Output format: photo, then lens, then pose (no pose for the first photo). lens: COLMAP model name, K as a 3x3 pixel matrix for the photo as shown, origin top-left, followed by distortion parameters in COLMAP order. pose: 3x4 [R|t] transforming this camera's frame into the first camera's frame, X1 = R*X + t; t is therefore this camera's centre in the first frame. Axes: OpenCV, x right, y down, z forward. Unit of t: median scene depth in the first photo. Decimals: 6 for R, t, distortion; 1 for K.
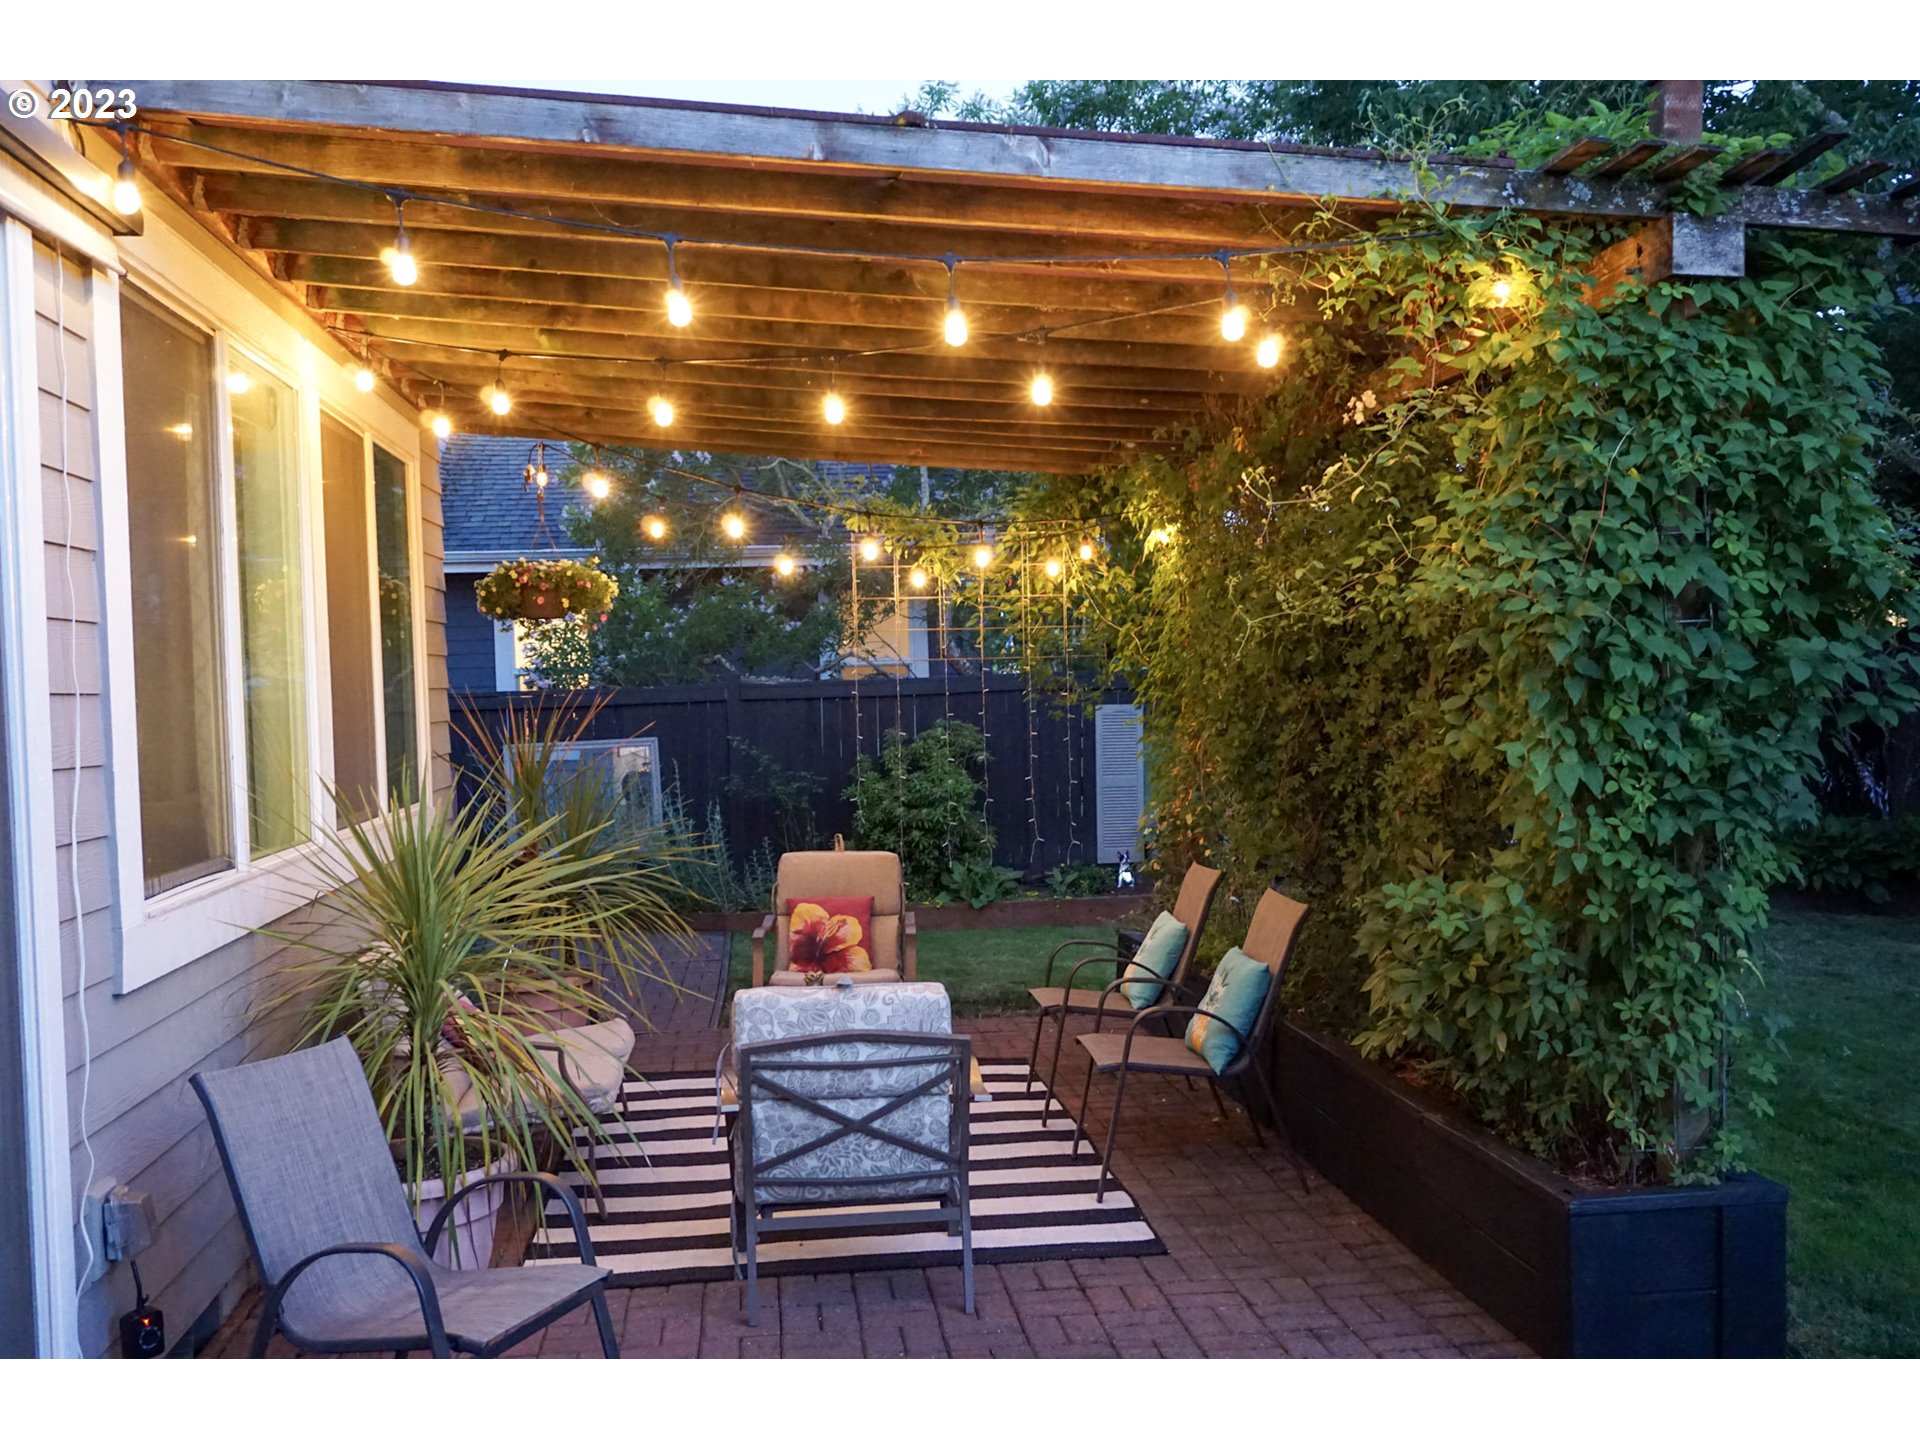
lens RADIAL K [[1815.5, 0, 960.0], [0, 1815.5, 714.6], [0, 0, 1]] dist [-0.012013, 0.000000]
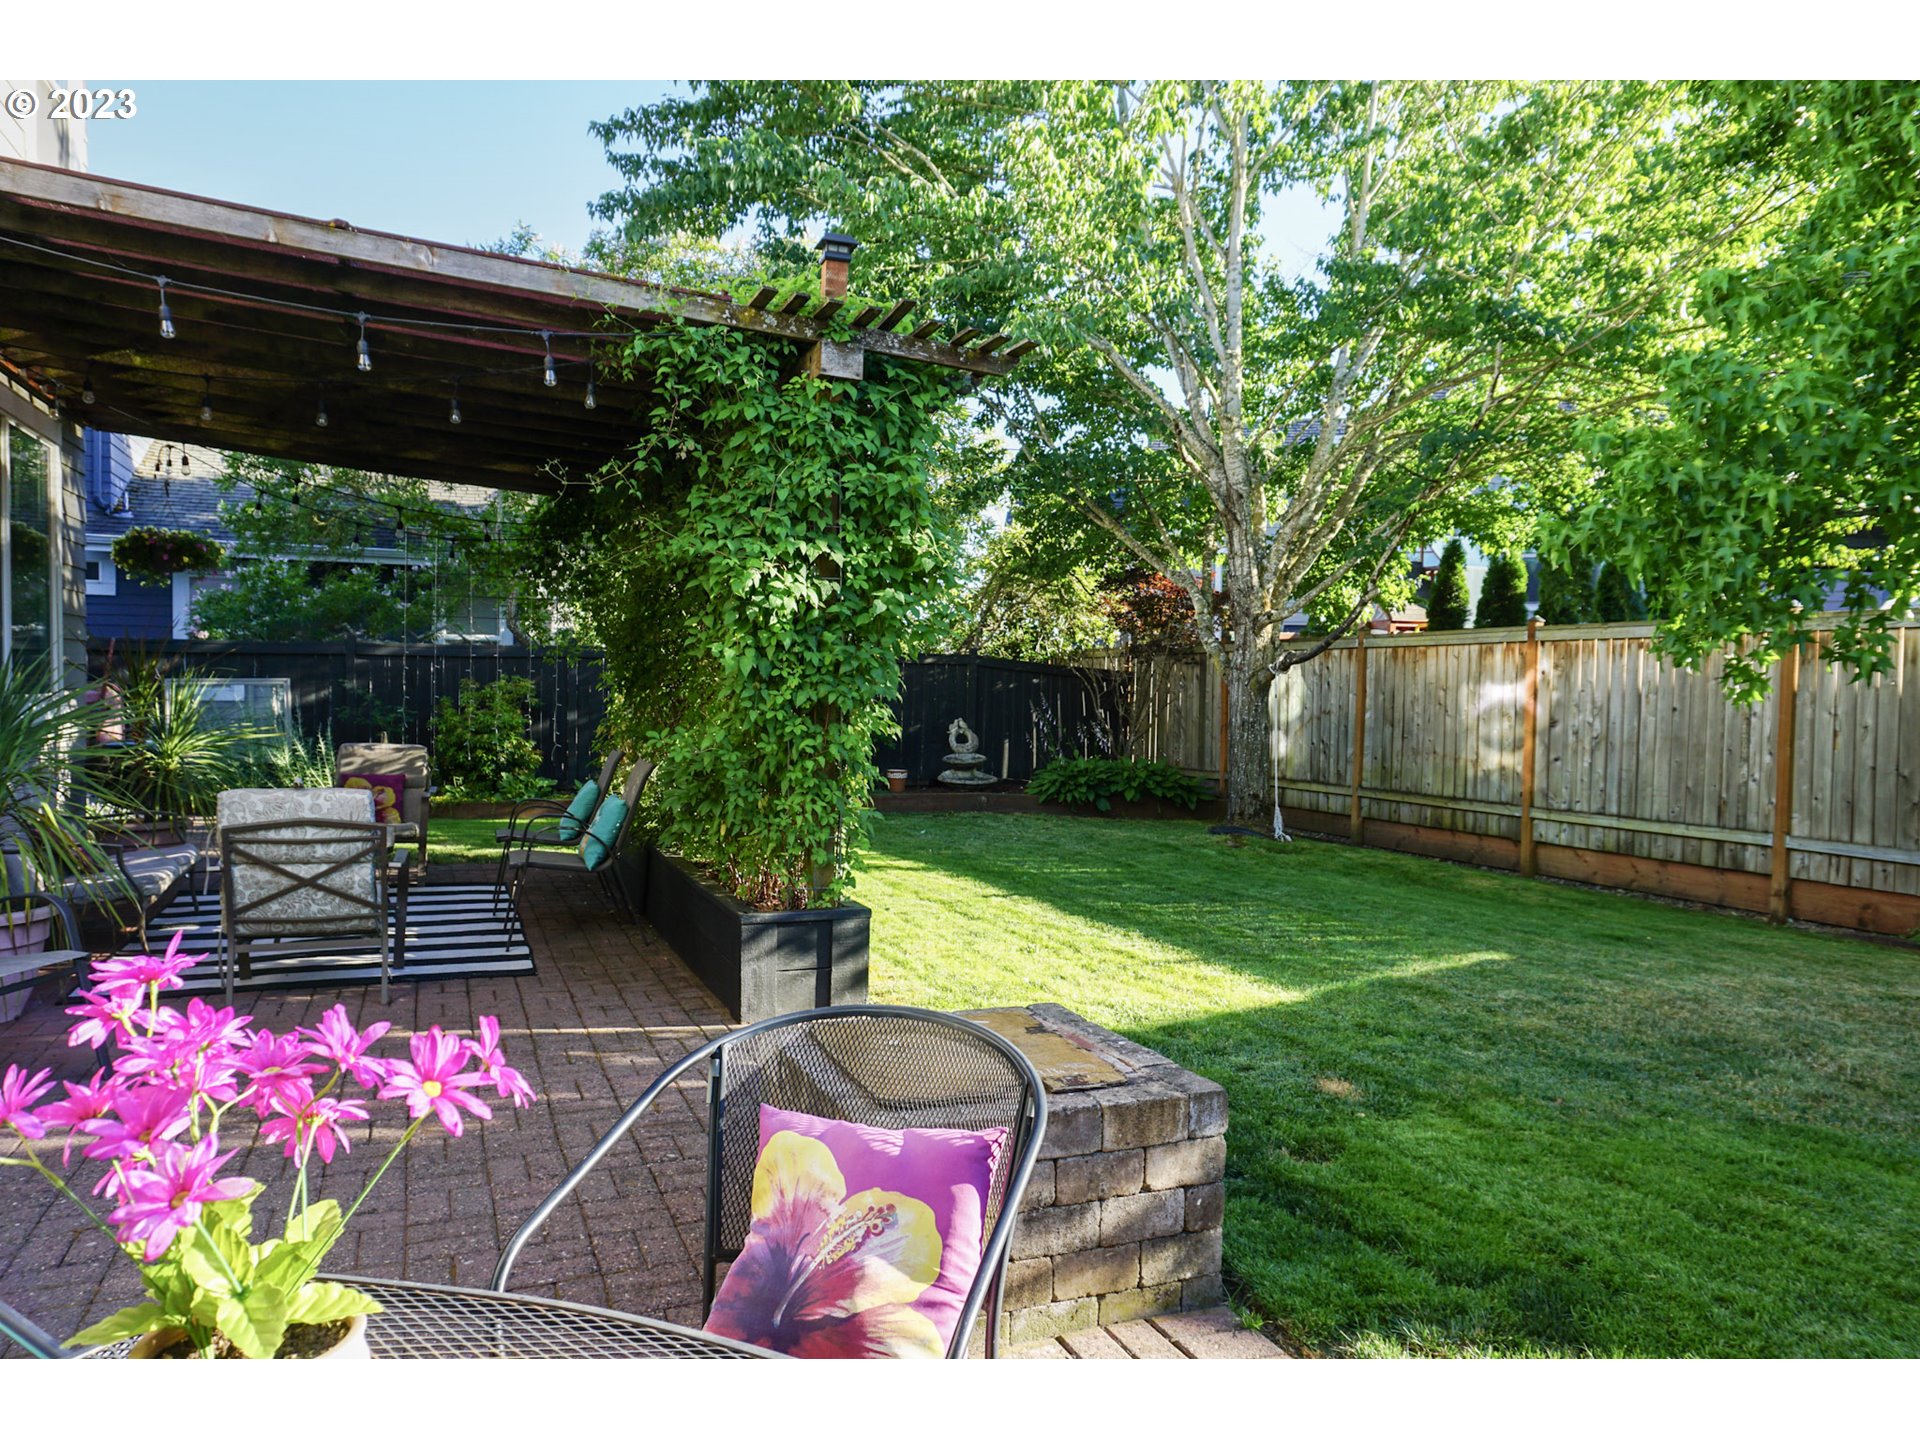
lens RADIAL K [[1270.9, 0, 959.3], [0, 1270.9, 730.7], [0, 0, 1]] dist [-0.034996, 0.002462]
pose [[0.961573, 0.035603, 0.272233, 0.203088], [-0.039314, 0.999193, 0.008188, 0.077708], [-0.271721, -0.018576, 0.962197, -0.191941]]
